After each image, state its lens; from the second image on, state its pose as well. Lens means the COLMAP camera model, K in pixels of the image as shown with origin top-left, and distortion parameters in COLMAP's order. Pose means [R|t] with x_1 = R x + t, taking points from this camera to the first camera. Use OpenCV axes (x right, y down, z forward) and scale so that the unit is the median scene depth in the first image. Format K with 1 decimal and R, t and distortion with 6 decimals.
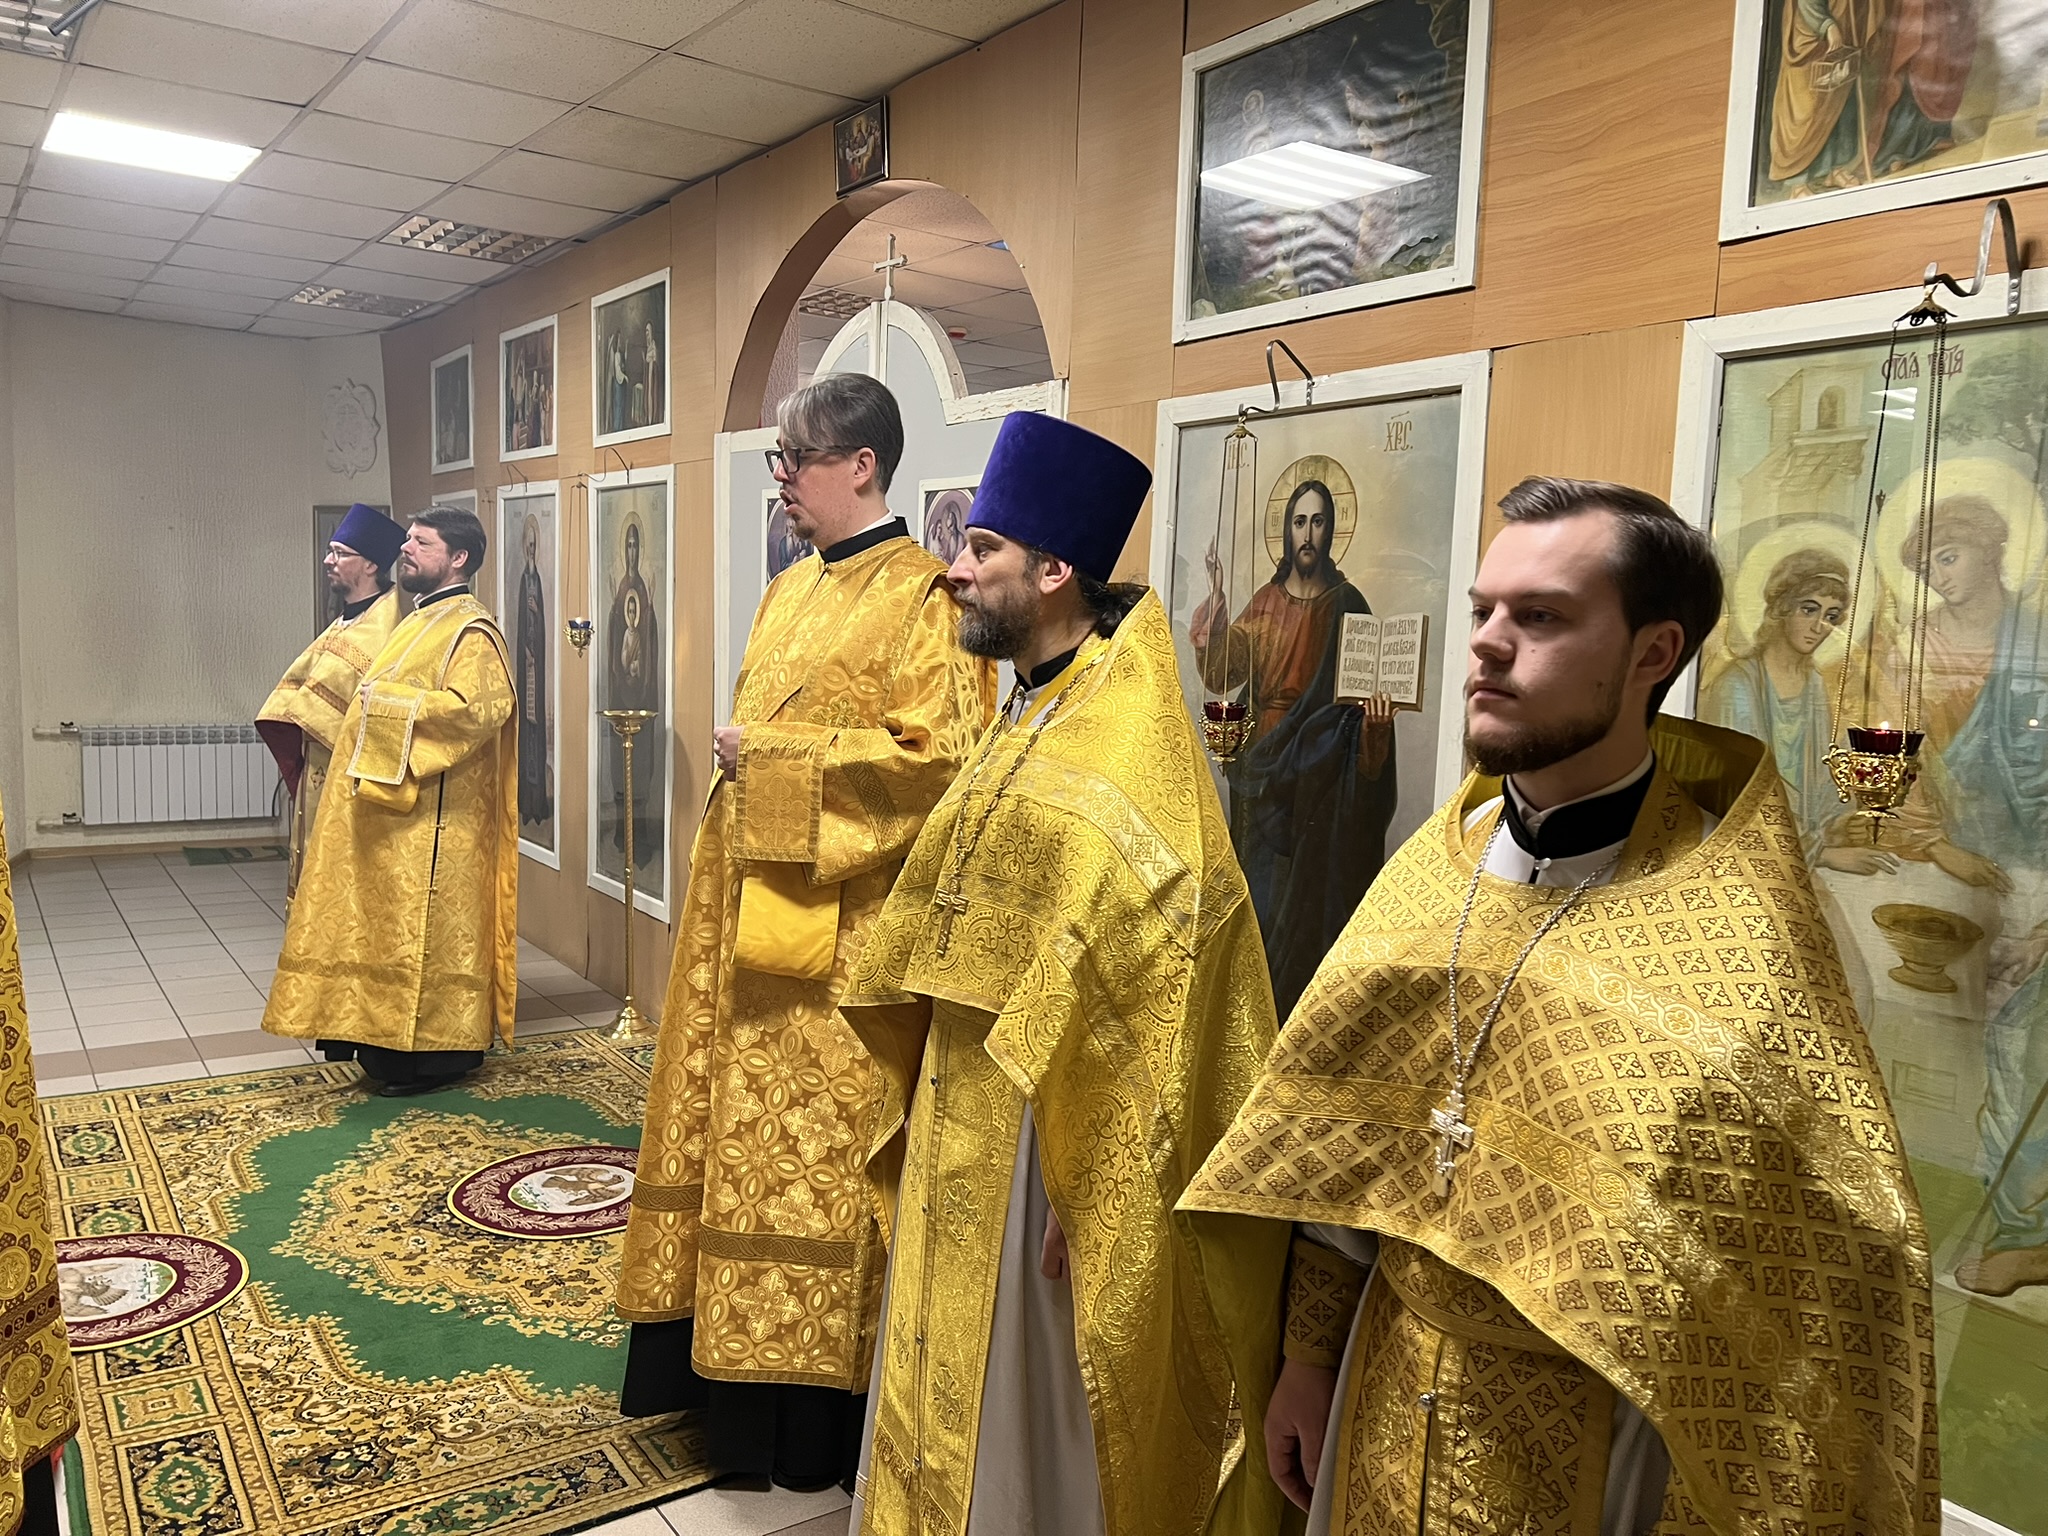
lens RADIAL K [[1516.9, 0, 1024.5], [0, 1516.9, 776.0], [0, 0, 1]] dist [0.065368, -0.073441]
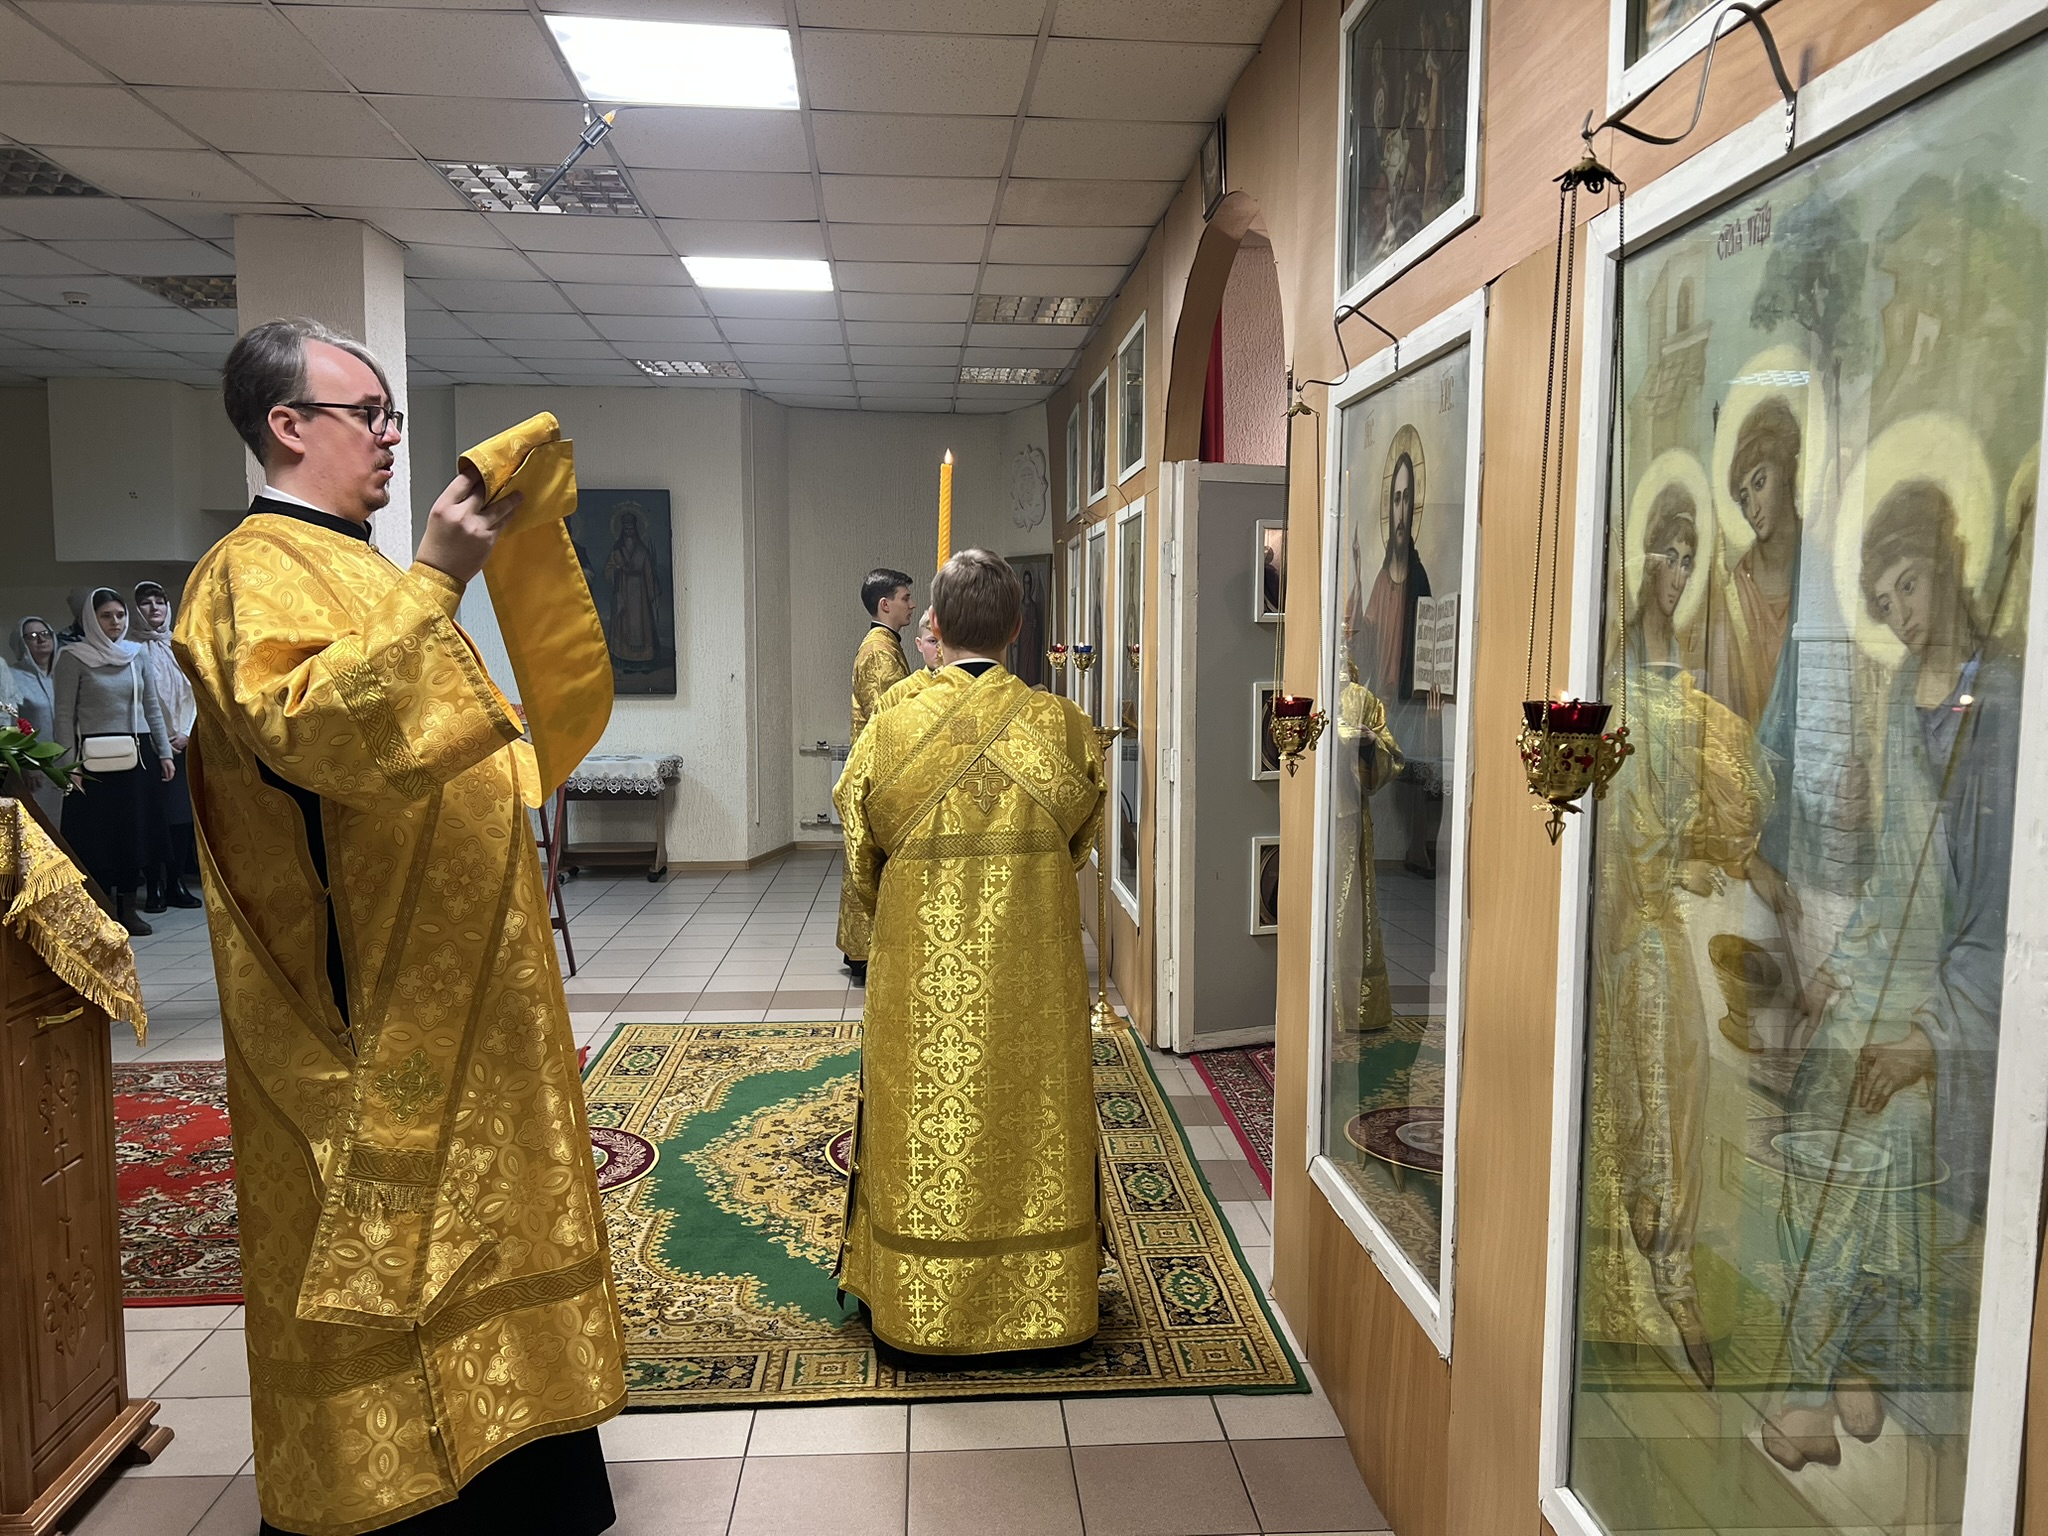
lens RADIAL K [[1516.0, 0, 1032.3], [0, 1516.0, 765.6], [0, 0, 1]] dist [0.099985, -0.159763]
pose [[0.852676, 0.013453, -0.522268, 0.442424], [-0.029092, 0.999340, -0.021754, 0.016901], [0.521630, 0.033743, 0.852504, 0.106265]]
